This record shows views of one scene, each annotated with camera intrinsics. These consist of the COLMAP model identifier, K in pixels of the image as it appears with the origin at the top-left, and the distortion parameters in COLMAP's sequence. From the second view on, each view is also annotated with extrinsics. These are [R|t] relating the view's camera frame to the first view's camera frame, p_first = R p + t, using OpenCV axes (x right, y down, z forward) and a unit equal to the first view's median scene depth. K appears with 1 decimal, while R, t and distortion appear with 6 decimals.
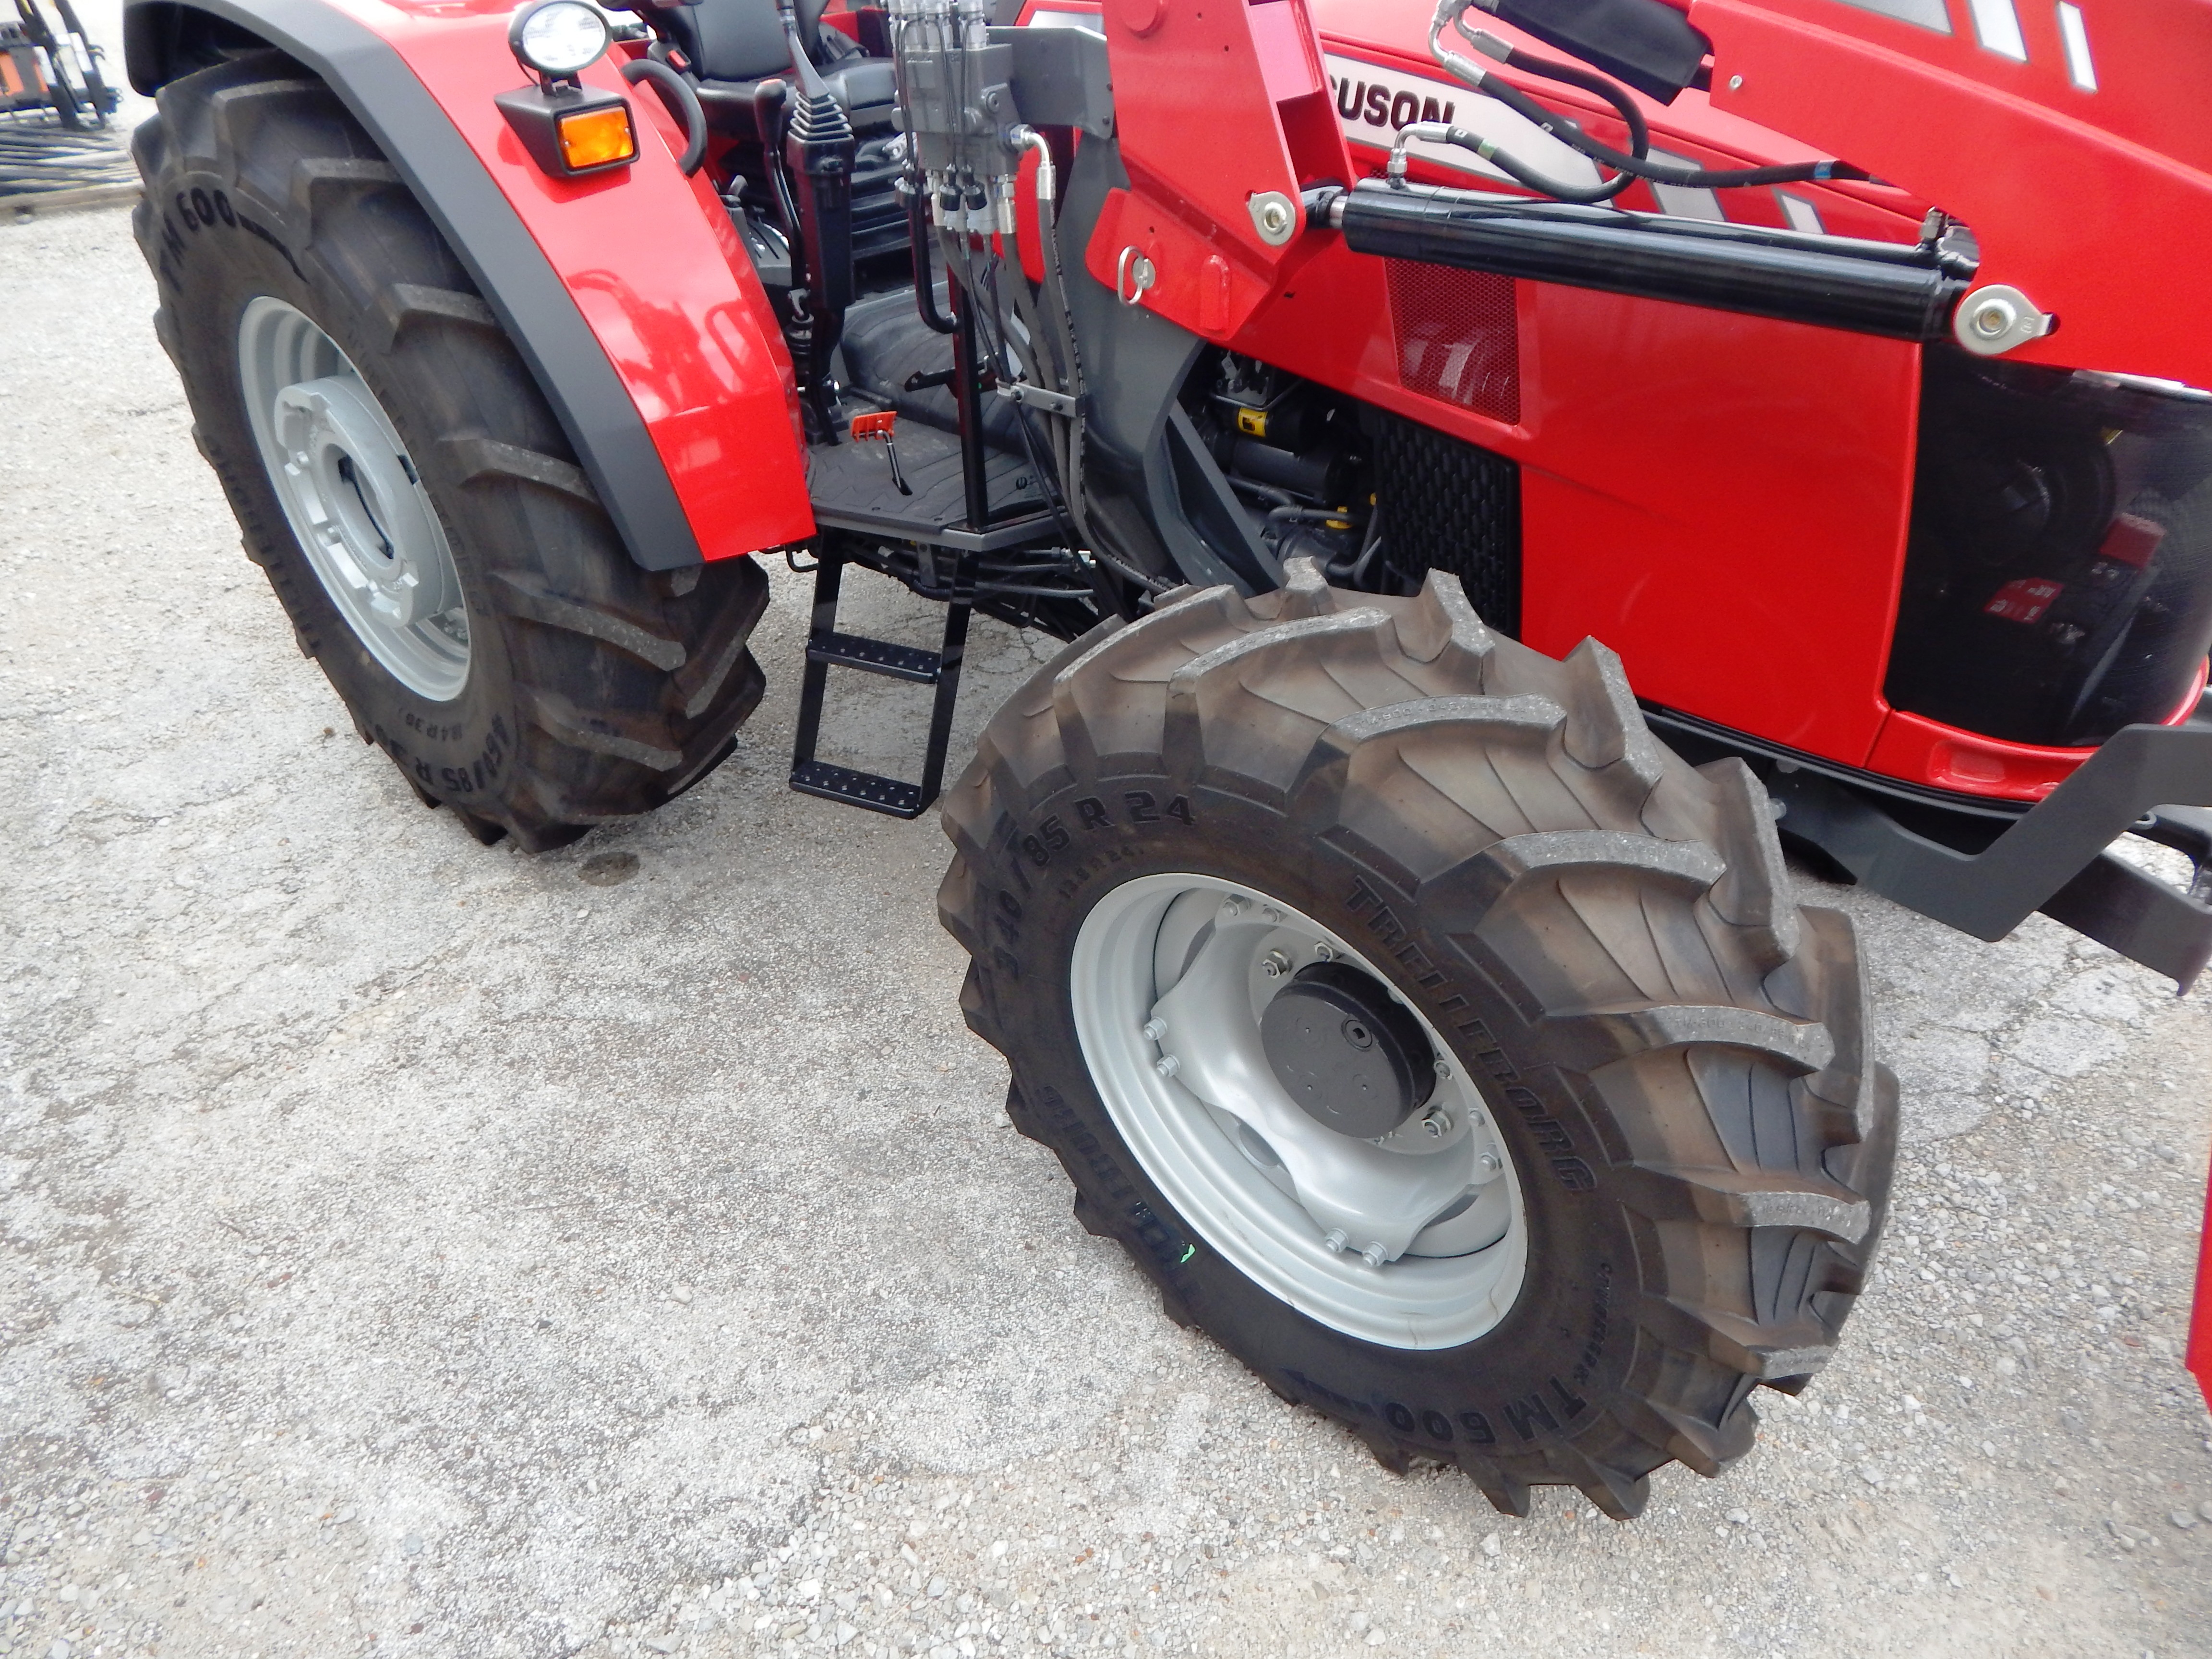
lens RADIAL K [[1413.9, 0, 1102.4], [0, 1413.9, 745.9], [0, 0, 1]] dist [0.003292, -0.017225]
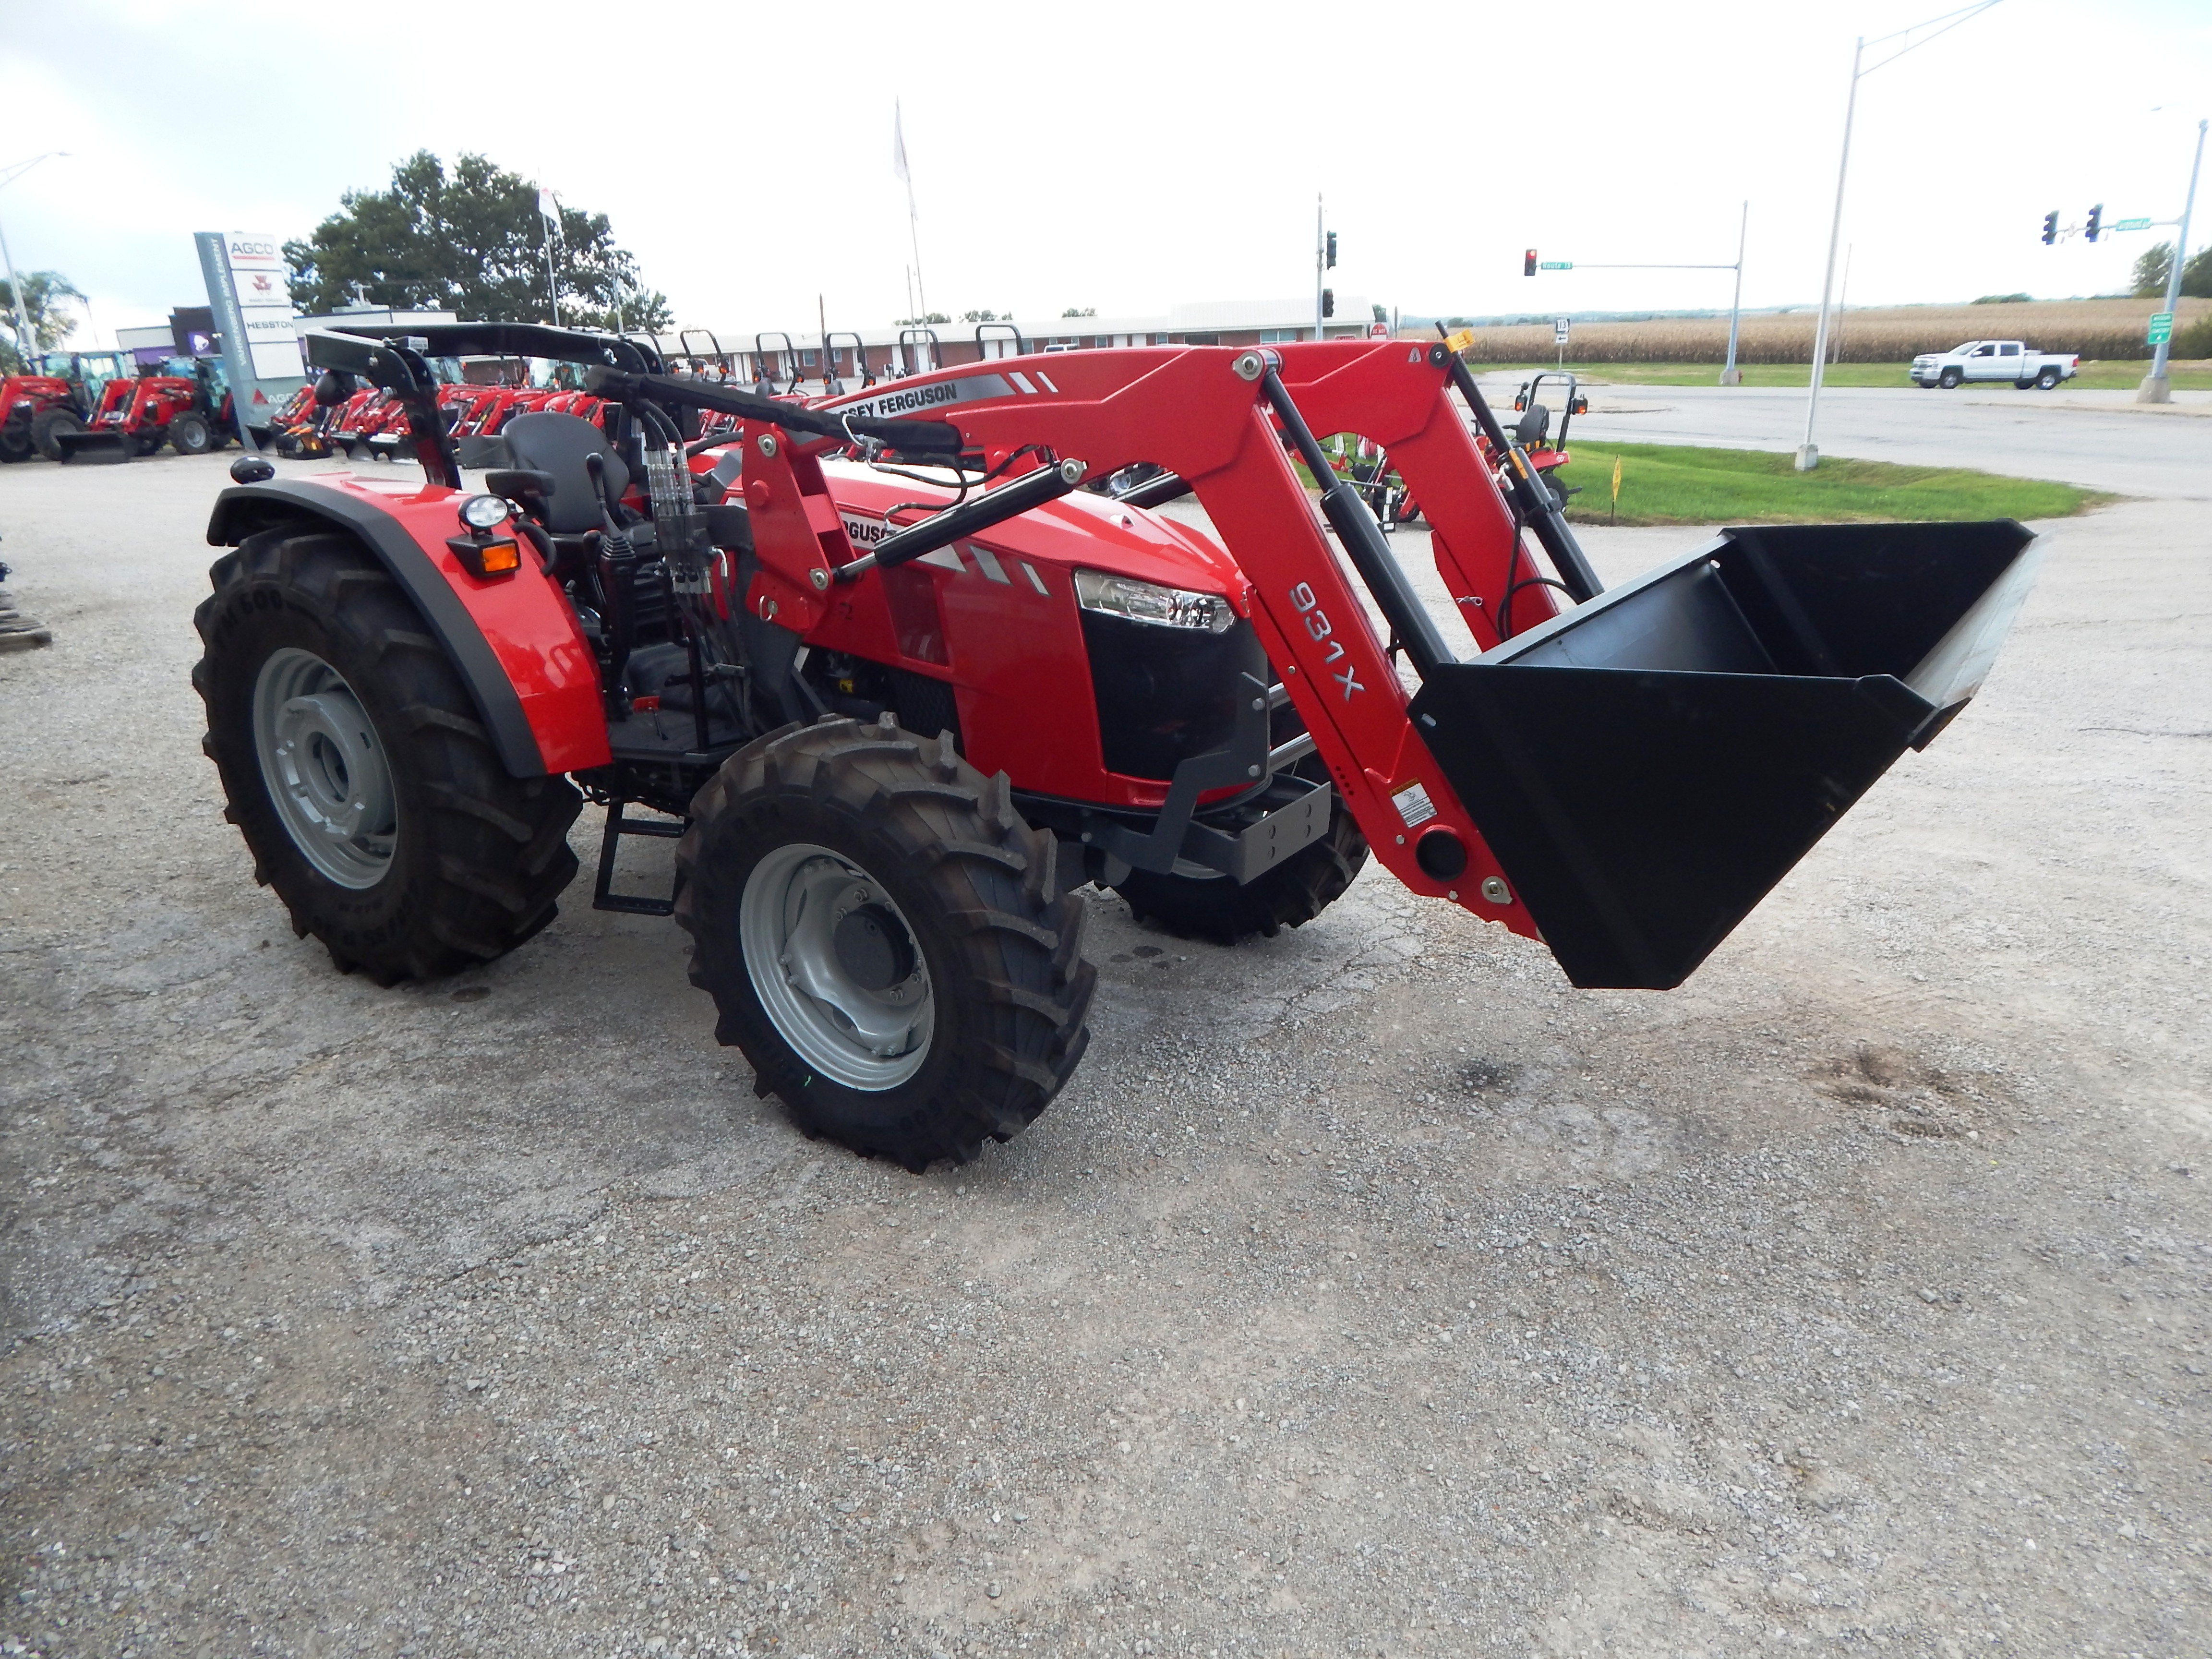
lens RADIAL K [[1357.8, 0, 1140.9], [0, 1357.8, 745.8], [0, 0, 1]] dist [-0.011525, -0.011548]
pose [[0.983140, -0.043968, 0.177491, 0.165129], [0.093707, 0.954661, -0.282562, 0.408302], [-0.157020, 0.294430, 0.942685, -0.787522]]
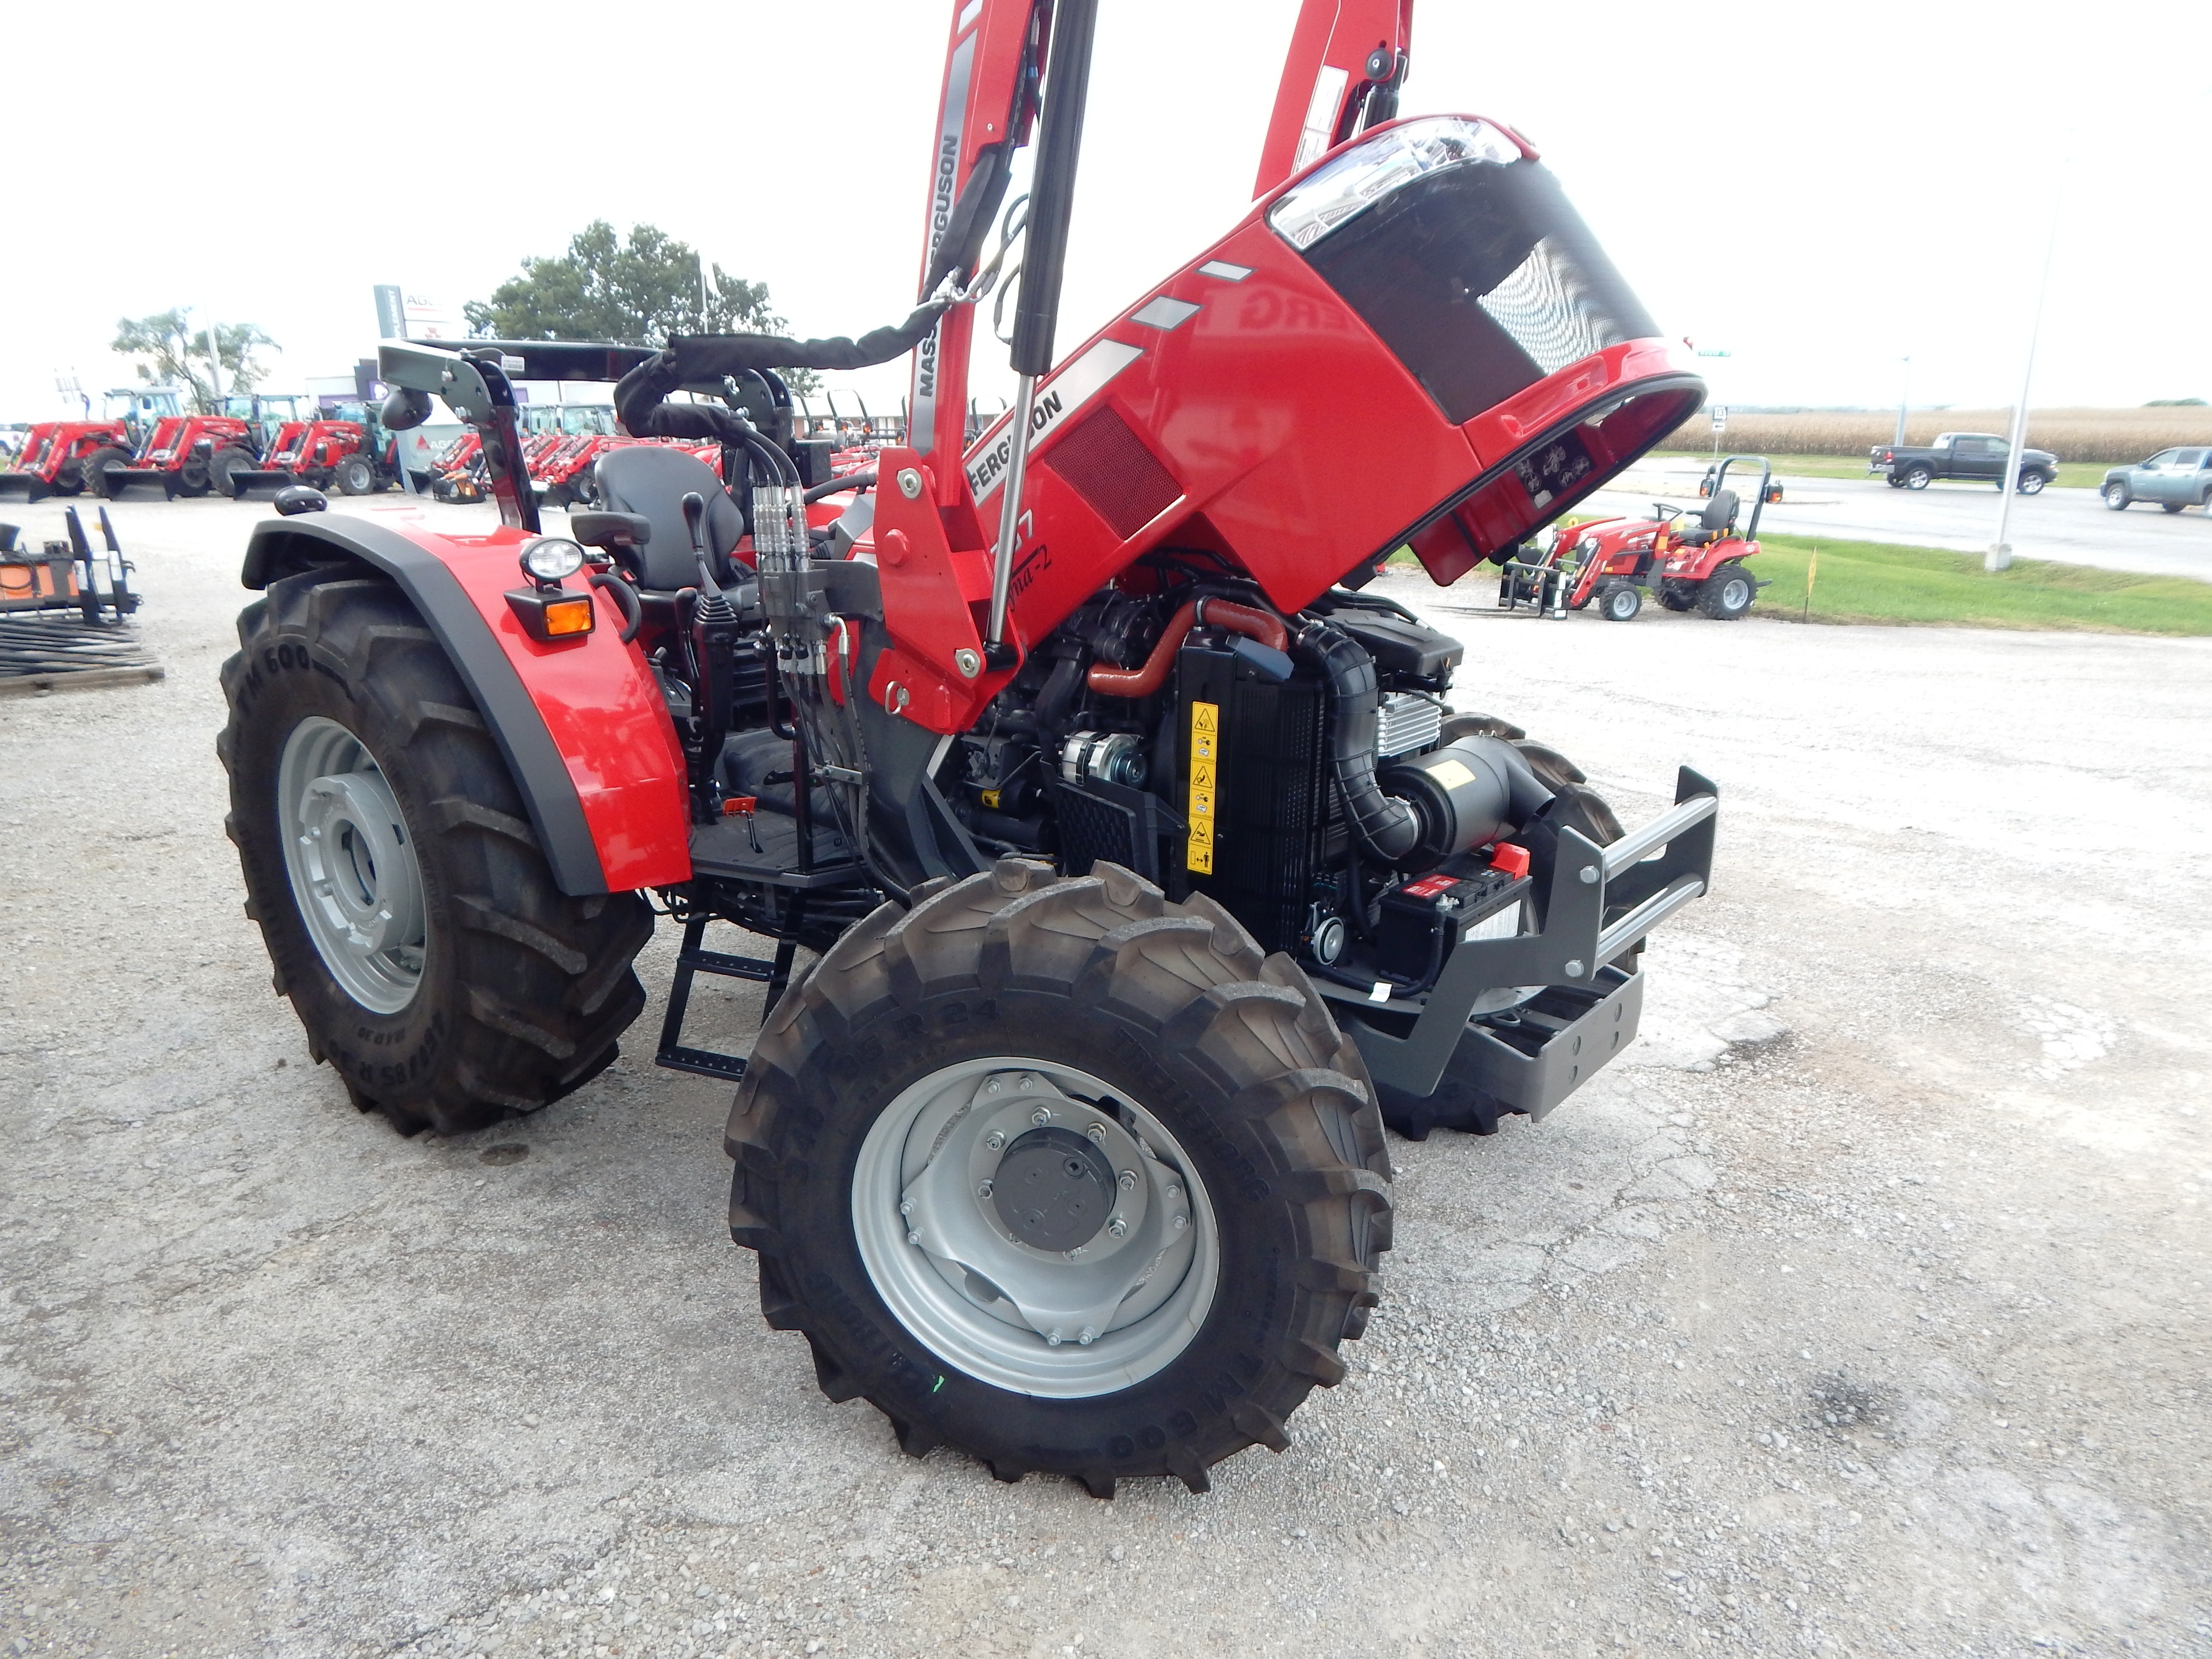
lens RADIAL K [[1357.8, 0, 1140.9], [0, 1357.8, 745.8], [0, 0, 1]] dist [-0.011525, -0.011548]
pose [[0.995507, 0.013319, 0.093742, 0.127237], [0.019179, 0.941168, -0.337394, 0.208098], [-0.092720, 0.337677, 0.936684, -0.393173]]
